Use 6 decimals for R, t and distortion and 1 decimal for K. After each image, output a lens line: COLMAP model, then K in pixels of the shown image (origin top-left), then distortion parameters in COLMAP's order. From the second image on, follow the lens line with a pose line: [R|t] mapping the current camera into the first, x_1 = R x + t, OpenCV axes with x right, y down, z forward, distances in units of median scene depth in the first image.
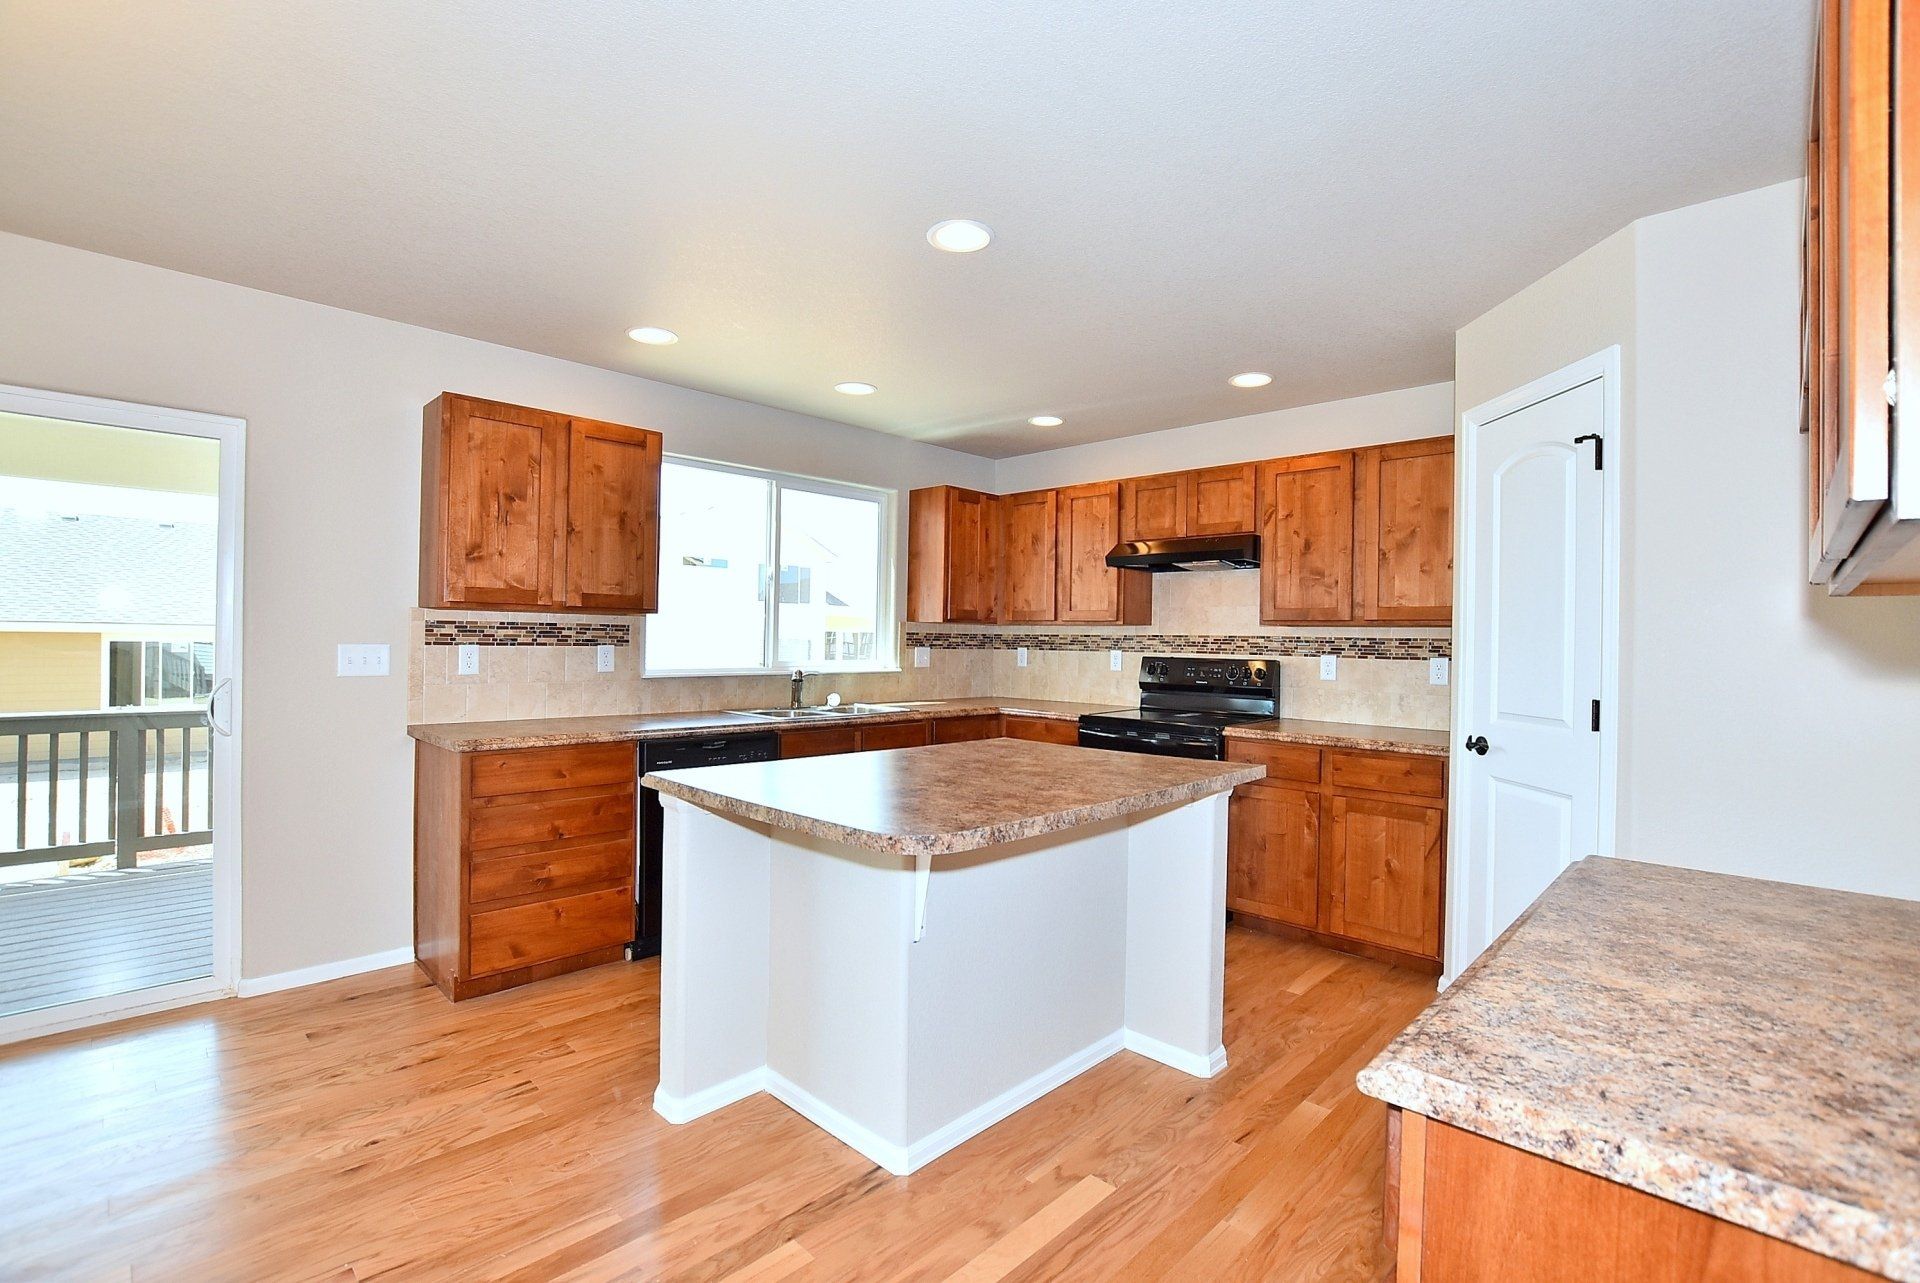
lens RADIAL K [[855.1, 0, 962.4], [0, 855.1, 639.3], [0, 0, 1]] dist [-0.027902, 0.004250]
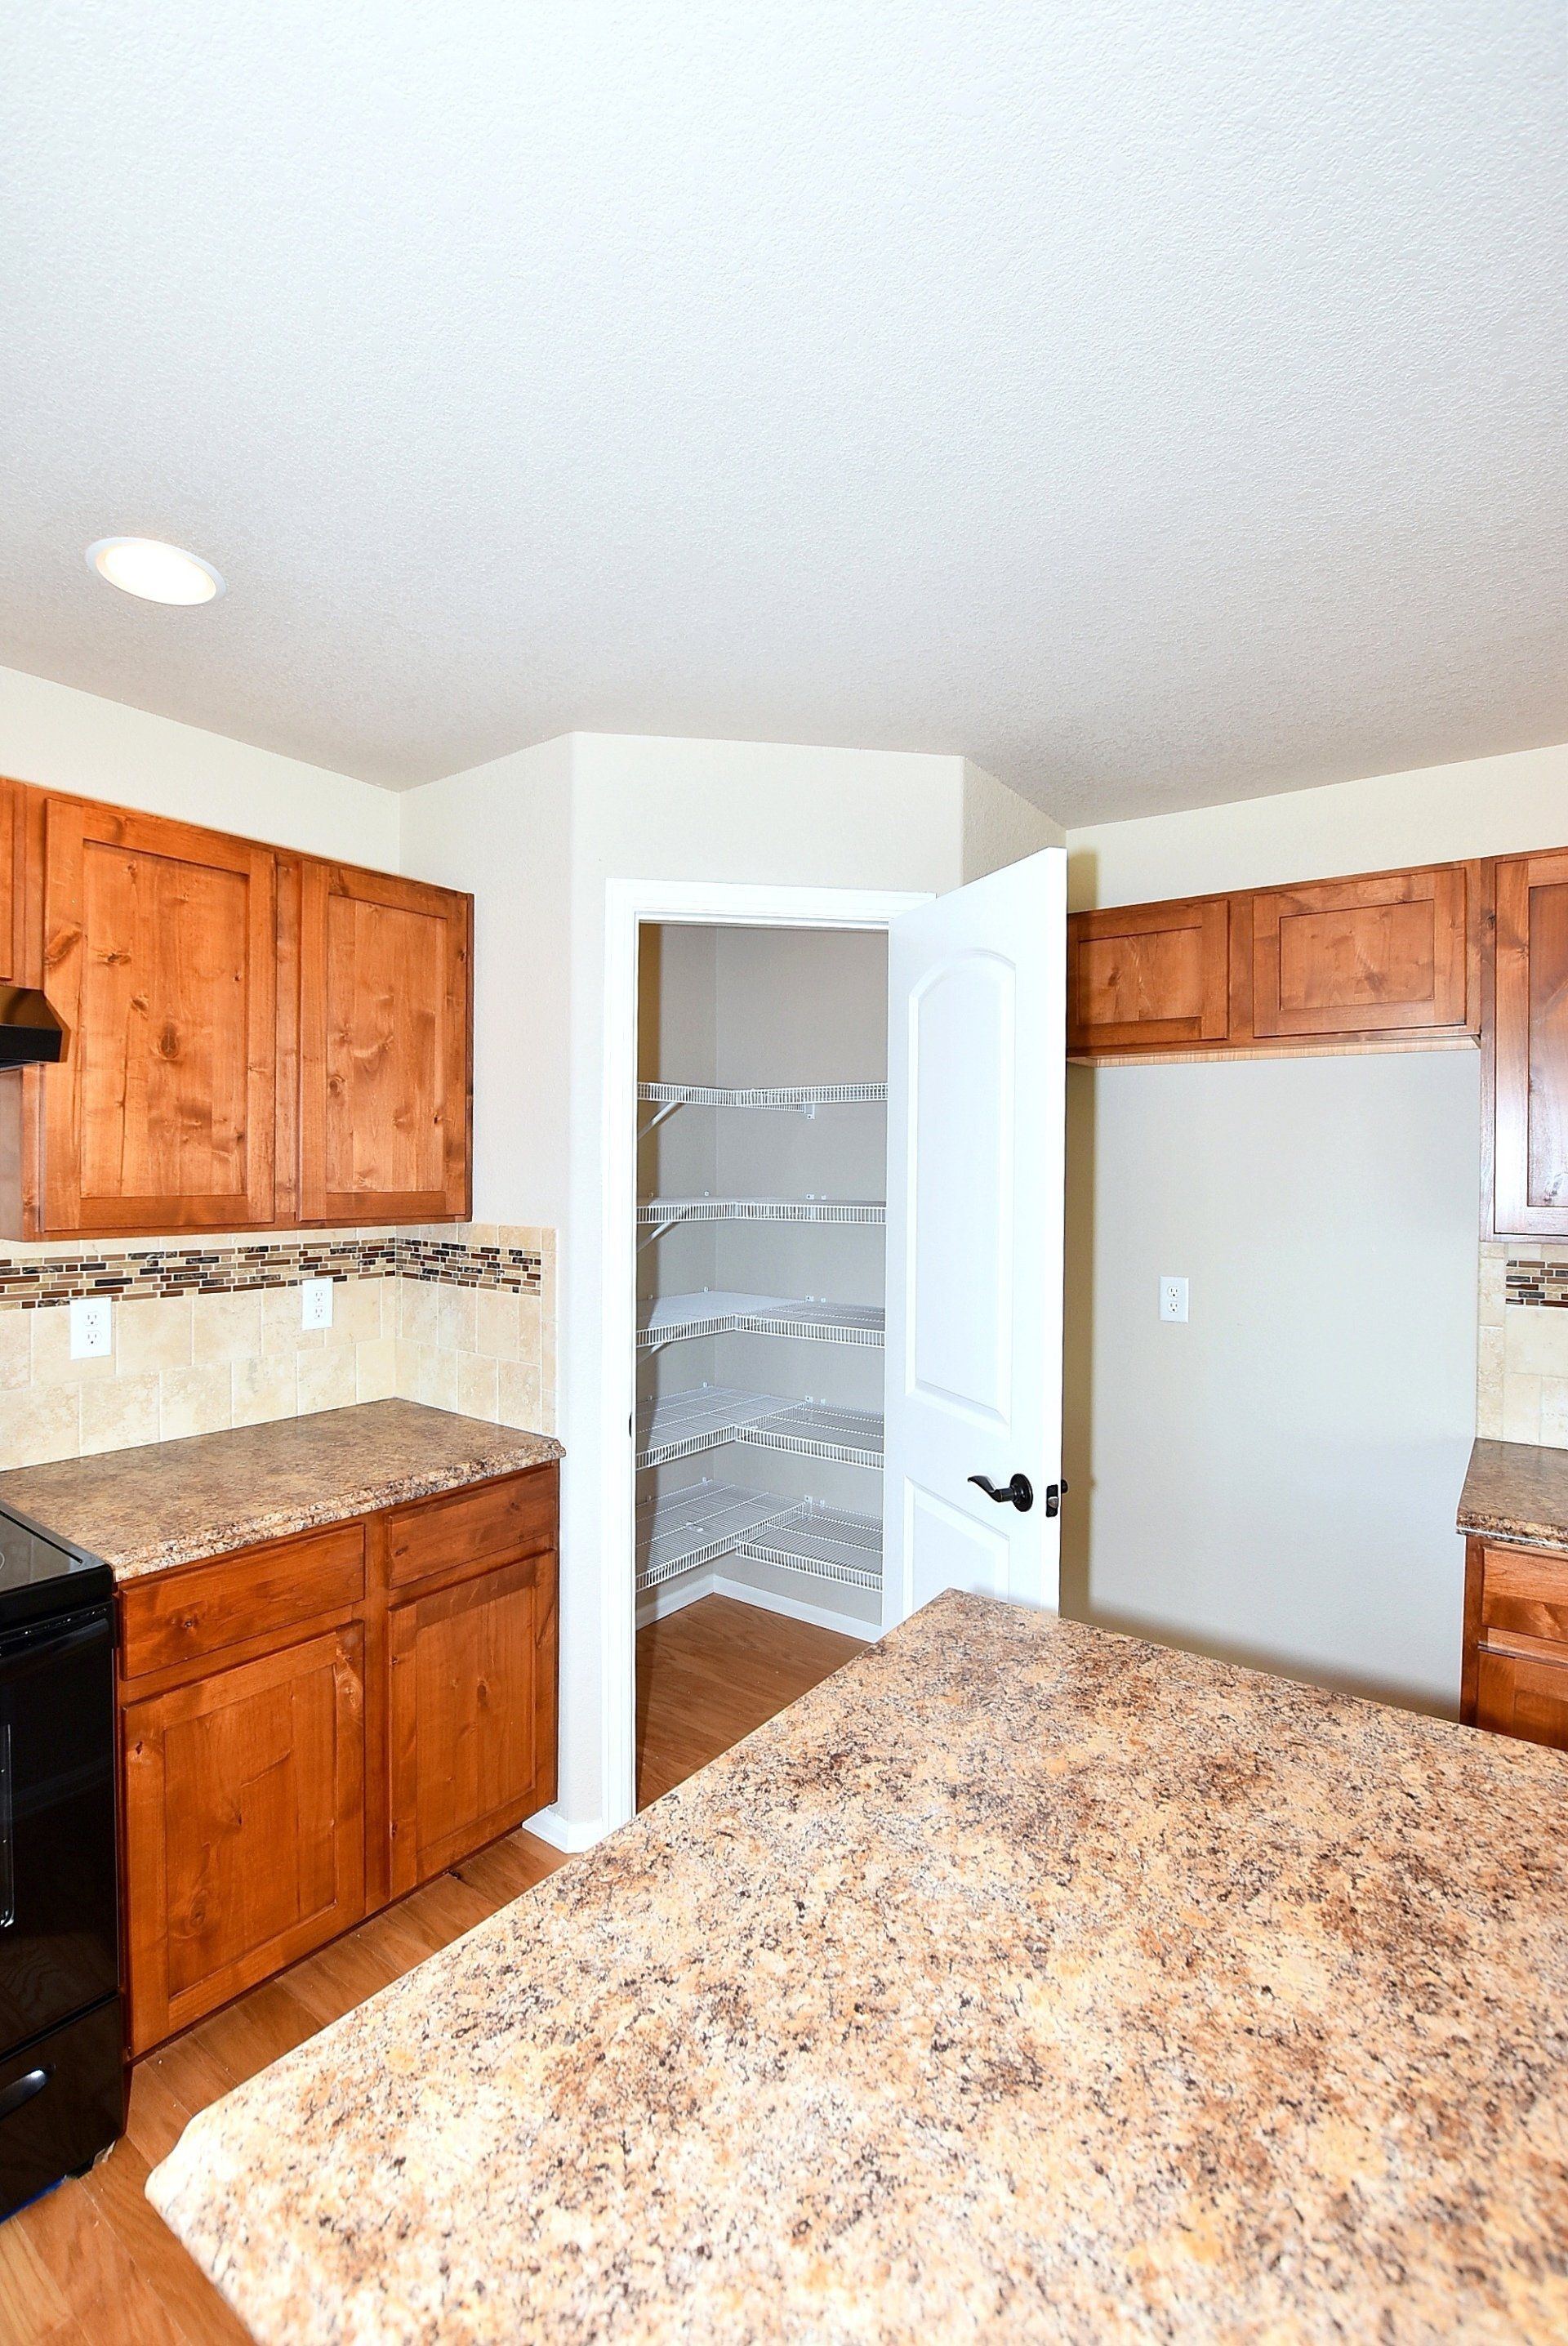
lens RADIAL K [[1044.7, 0, 784.7], [0, 1044.7, 1172.3], [0, 0, 1]] dist [-0.027902, 0.004250]
pose [[-0.136290, -0.025053, 0.990352, -0.133791], [-0.008738, 0.999672, 0.024087, -0.064947], [-0.990630, -0.005371, -0.136464, 0.800672]]
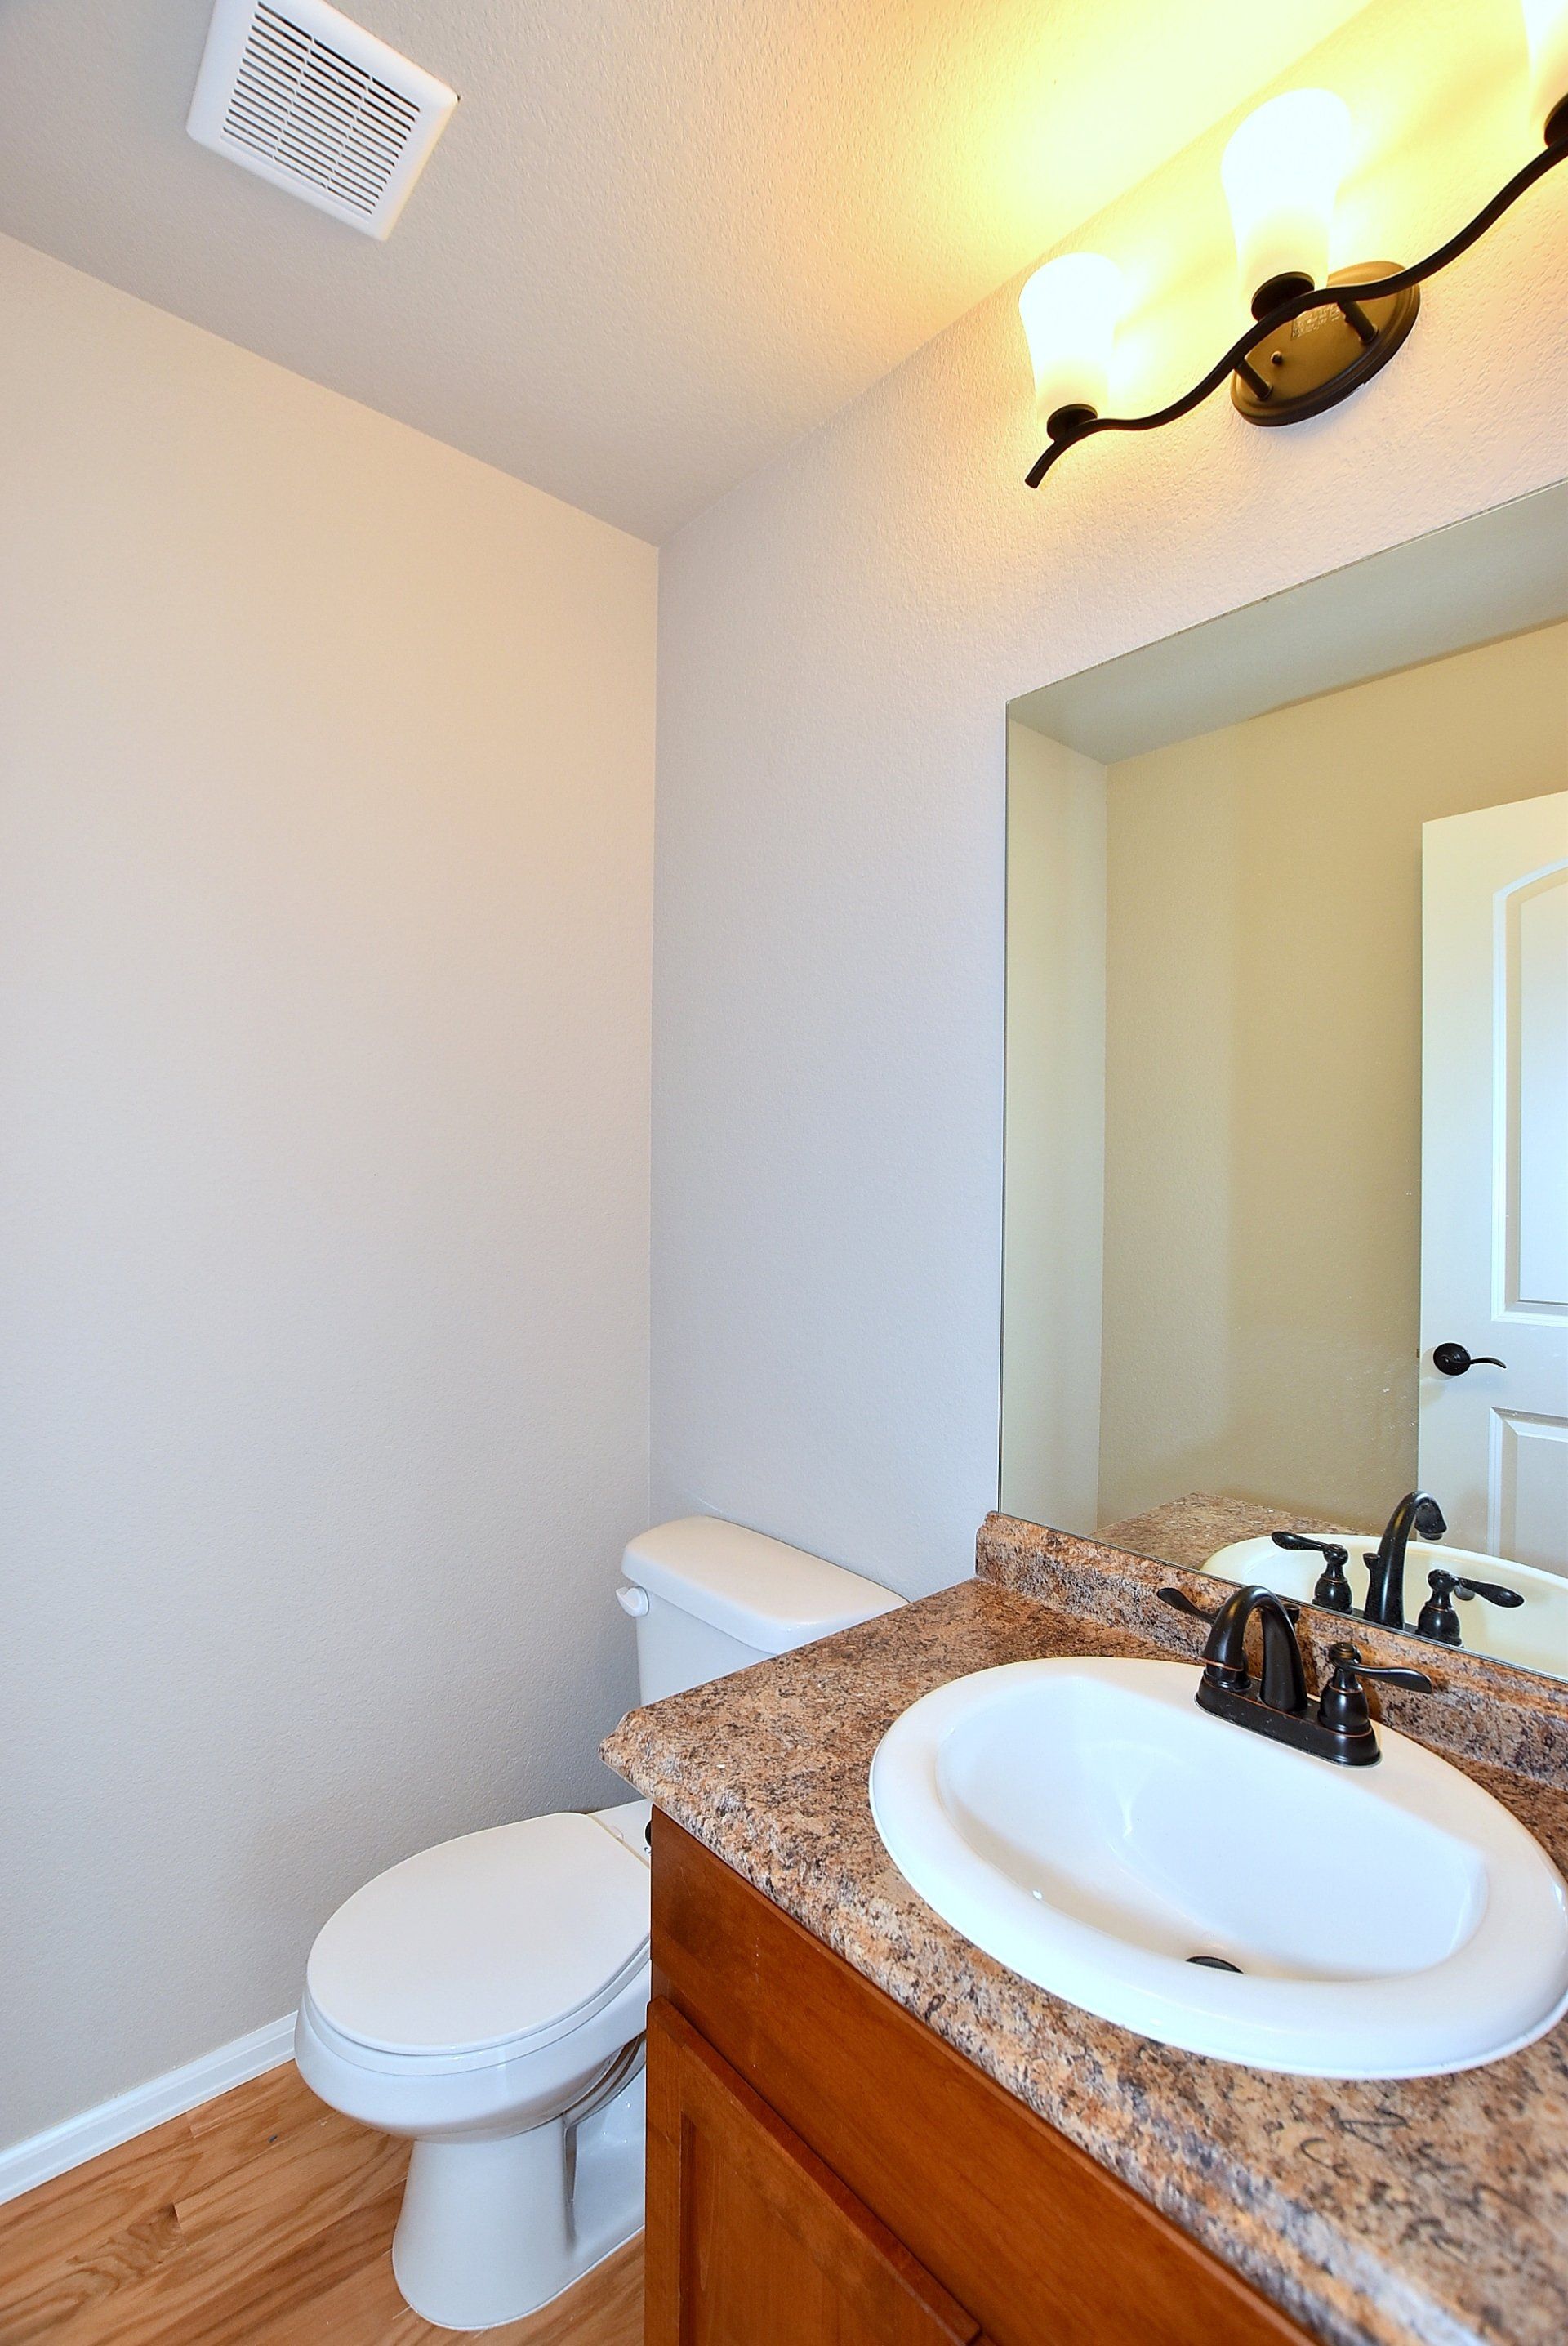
lens RADIAL K [[1044.7, 0, 779.1], [0, 1044.7, 1173.4], [0, 0, 1]] dist [-0.027902, 0.004250]
pose [[-0.085603, -0.002257, -0.996327, 0.410069], [-0.006529, 0.999977, -0.001705, -0.030502], [0.996308, 0.006359, -0.085616, 0.649748]]
